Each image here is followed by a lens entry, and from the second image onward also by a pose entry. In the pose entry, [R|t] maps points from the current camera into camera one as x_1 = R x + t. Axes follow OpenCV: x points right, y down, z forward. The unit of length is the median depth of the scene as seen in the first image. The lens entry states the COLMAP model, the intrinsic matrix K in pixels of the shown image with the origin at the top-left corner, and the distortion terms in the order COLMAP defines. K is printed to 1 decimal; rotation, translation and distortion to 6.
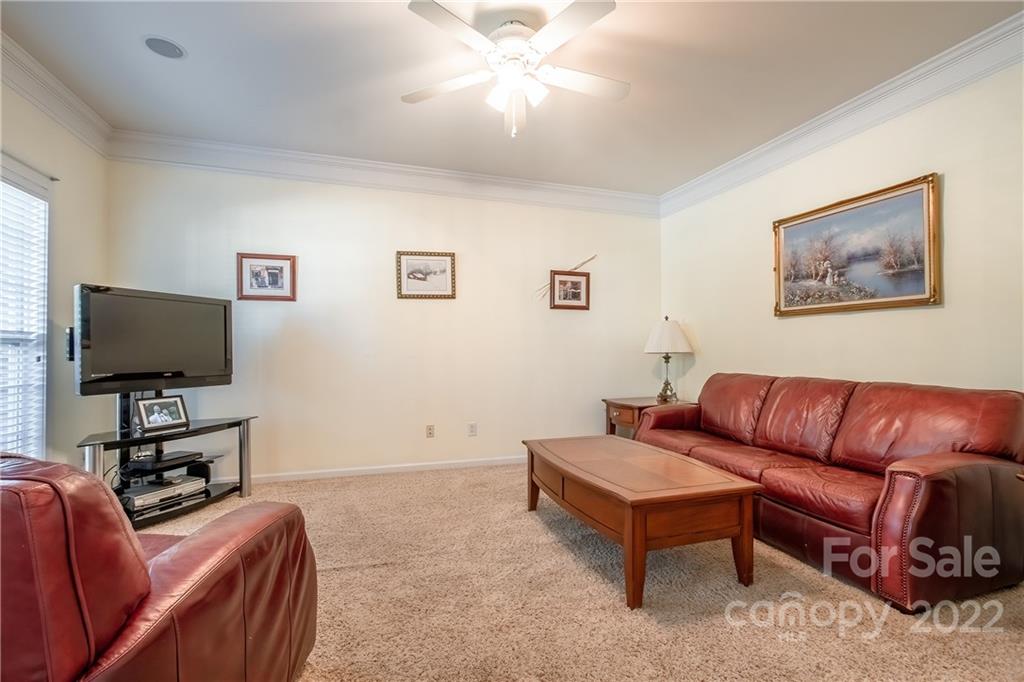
lens RADIAL K [[454.3, 0, 505.6], [0, 454.3, 347.1], [0, 0, 1]] dist [-0.007334, 0.000685]
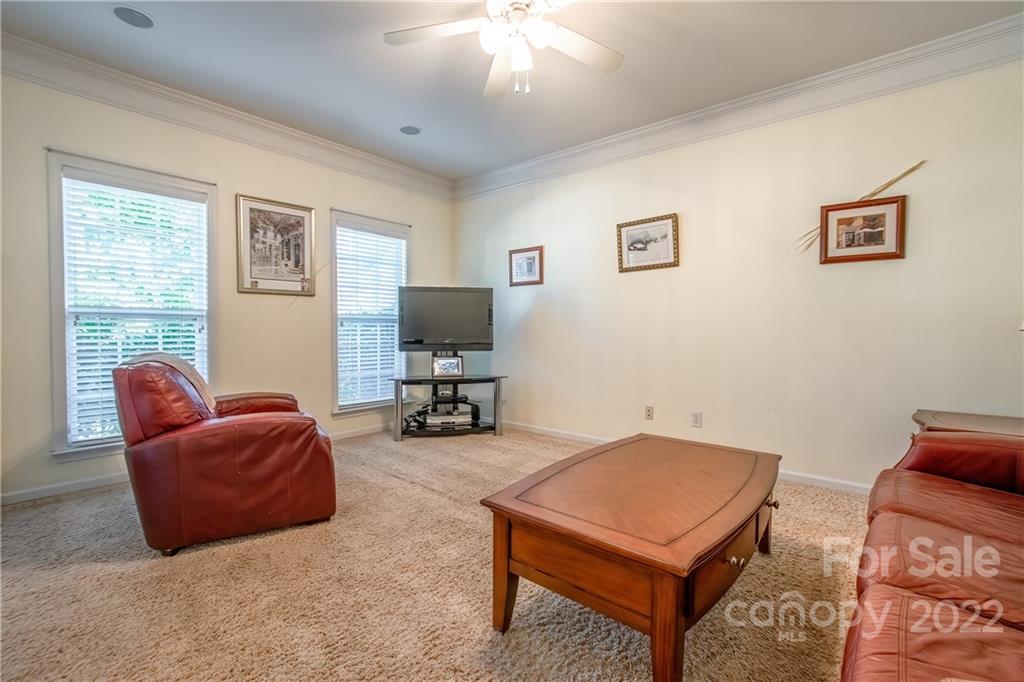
lens RADIAL K [[454.3, 0, 504.5], [0, 454.3, 337.1], [0, 0, 1]] dist [-0.007334, 0.000685]
pose [[0.523451, 0.021988, -0.851772, 0.469021], [0.003093, 0.999611, 0.027705, 0.004147], [0.852050, -0.017136, 0.523180, 0.270336]]
